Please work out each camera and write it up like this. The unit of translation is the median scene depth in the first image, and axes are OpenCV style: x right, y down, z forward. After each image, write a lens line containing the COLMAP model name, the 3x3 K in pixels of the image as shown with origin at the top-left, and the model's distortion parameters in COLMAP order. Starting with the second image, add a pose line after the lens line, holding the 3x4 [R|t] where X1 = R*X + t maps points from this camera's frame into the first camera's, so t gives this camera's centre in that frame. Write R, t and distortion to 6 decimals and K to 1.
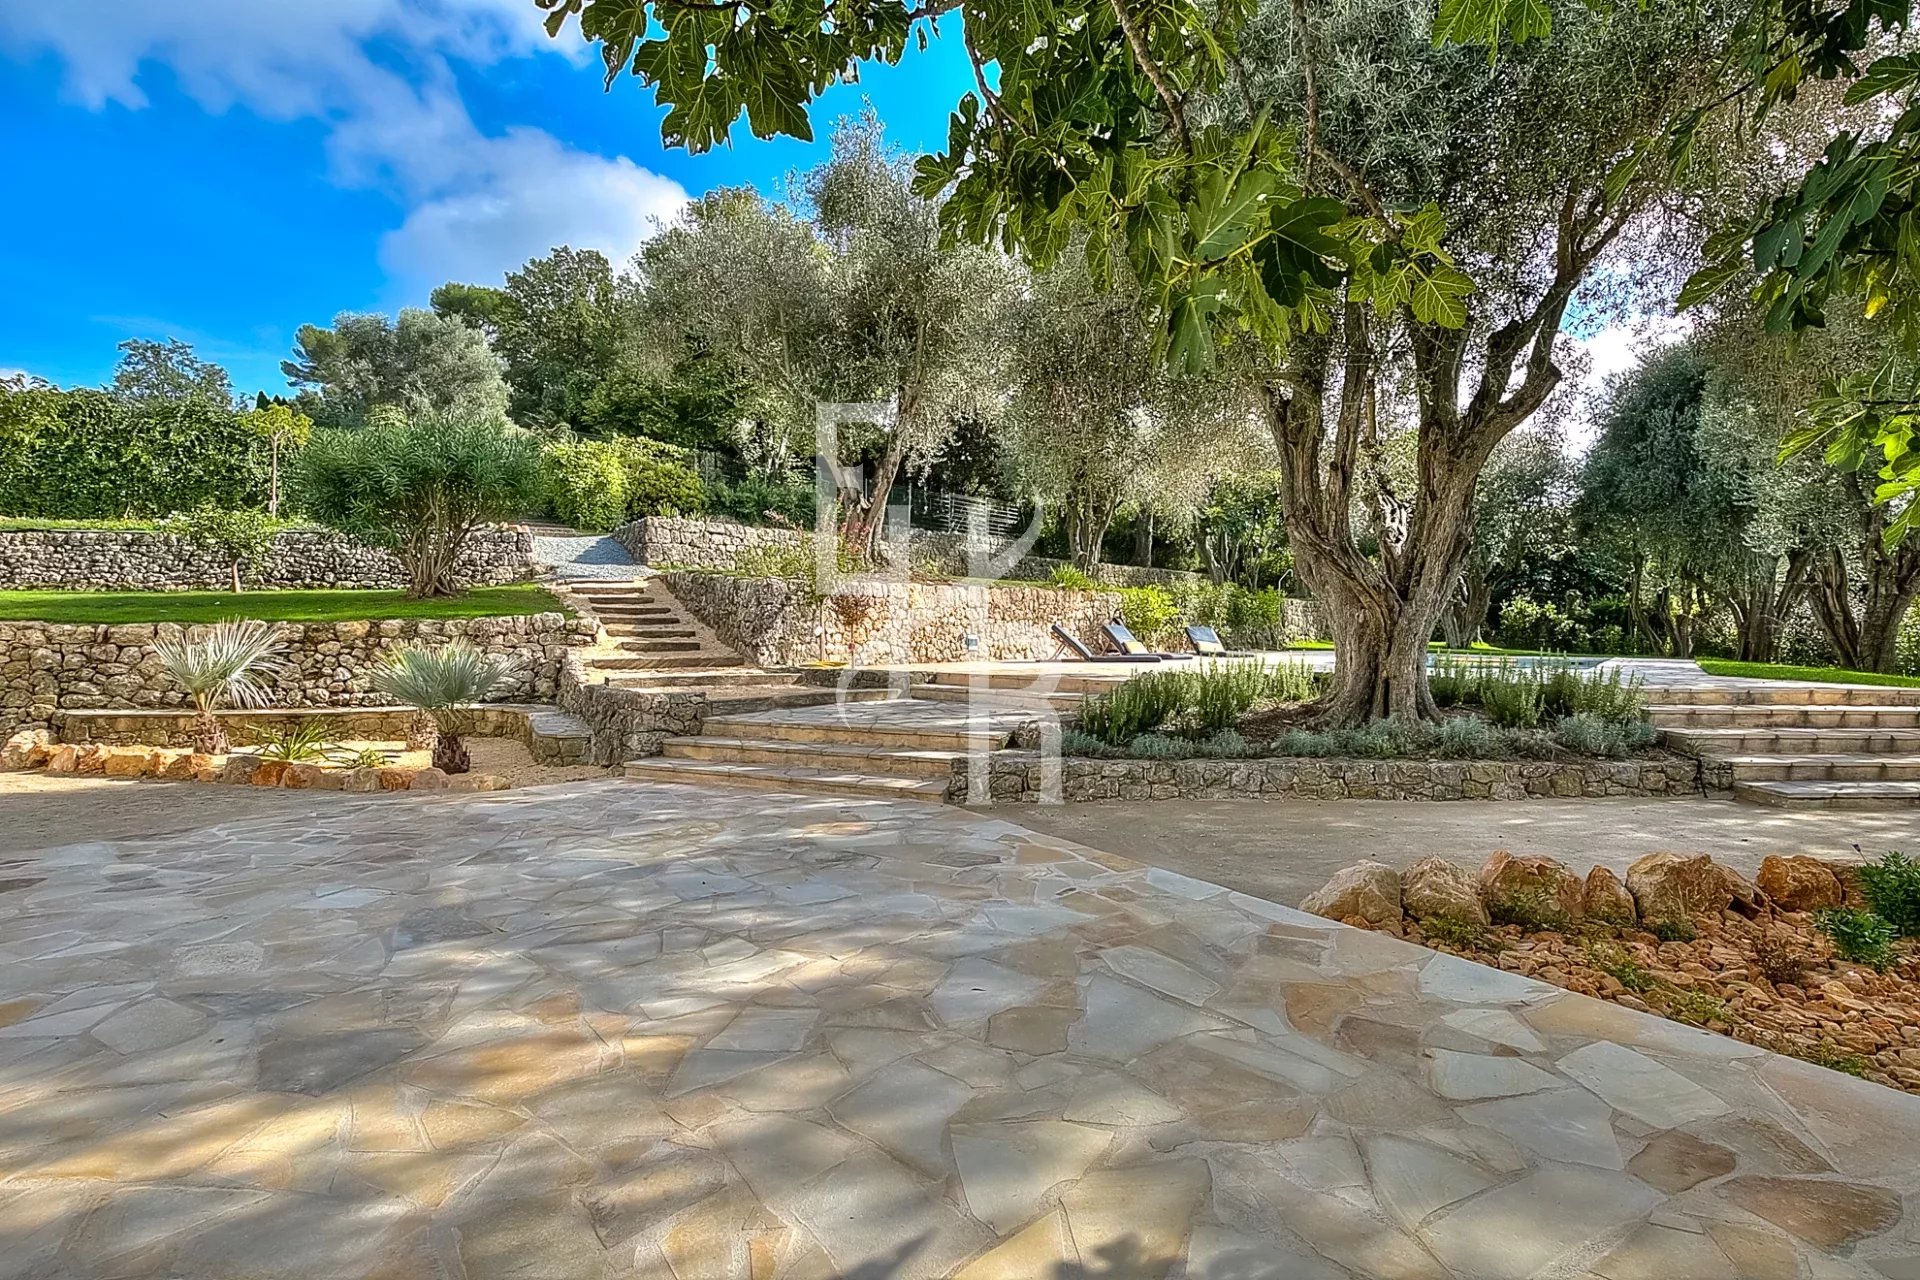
lens RADIAL K [[951.1, 0, 942.7], [0, 951.1, 646.8], [0, 0, 1]] dist [-0.003706, -0.000067]
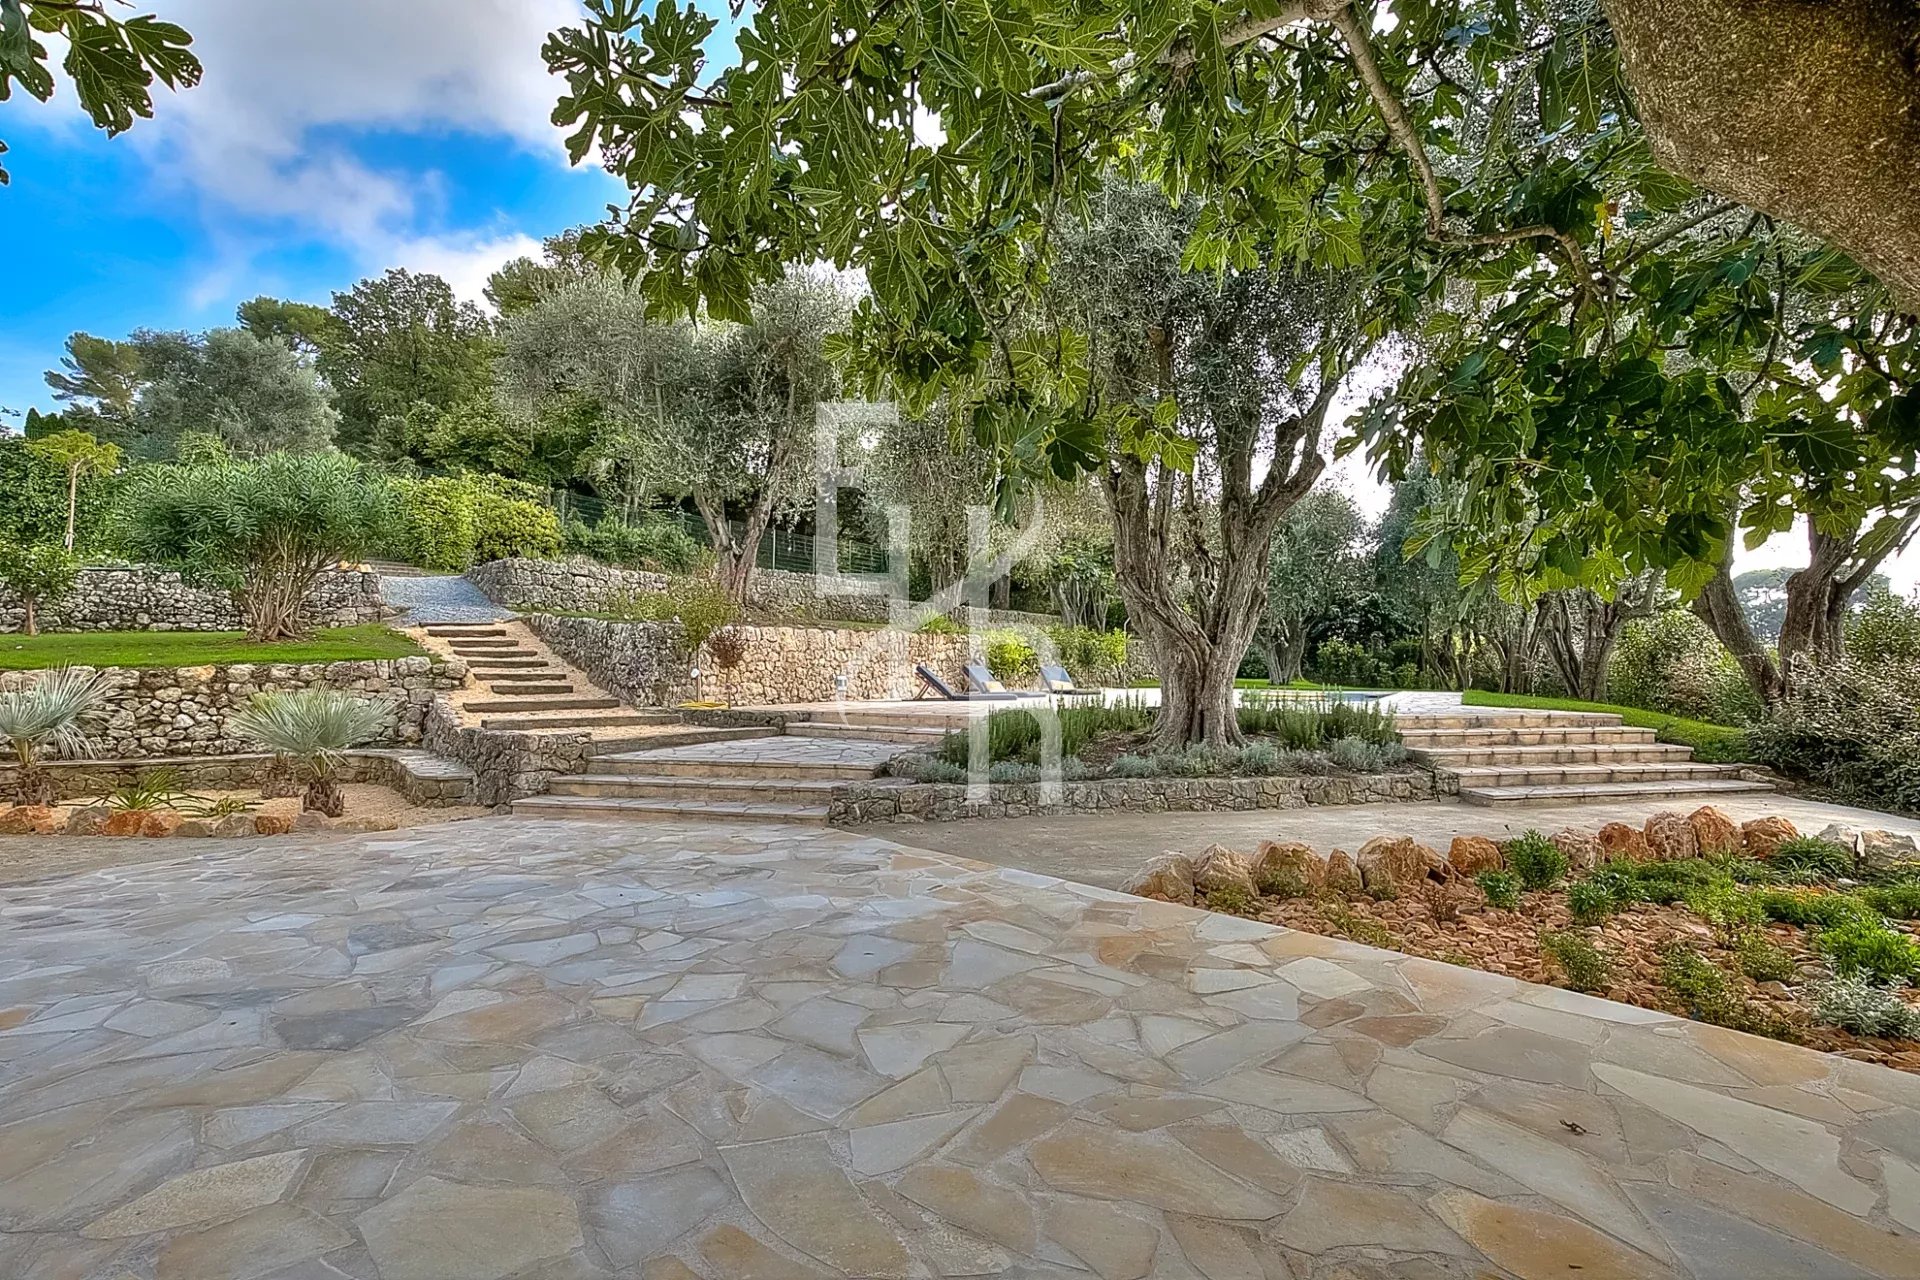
lens RADIAL K [[1812.2, 0, 960.0], [0, 1812.2, 640.0], [0, 0, 1]] dist [0.005642, -0.004055]
pose [[0.987372, -0.004495, 0.158354, -0.169853], [0.008948, 0.999584, -0.027418, 0.004400], [-0.158165, 0.028489, 0.987002, -1.081574]]
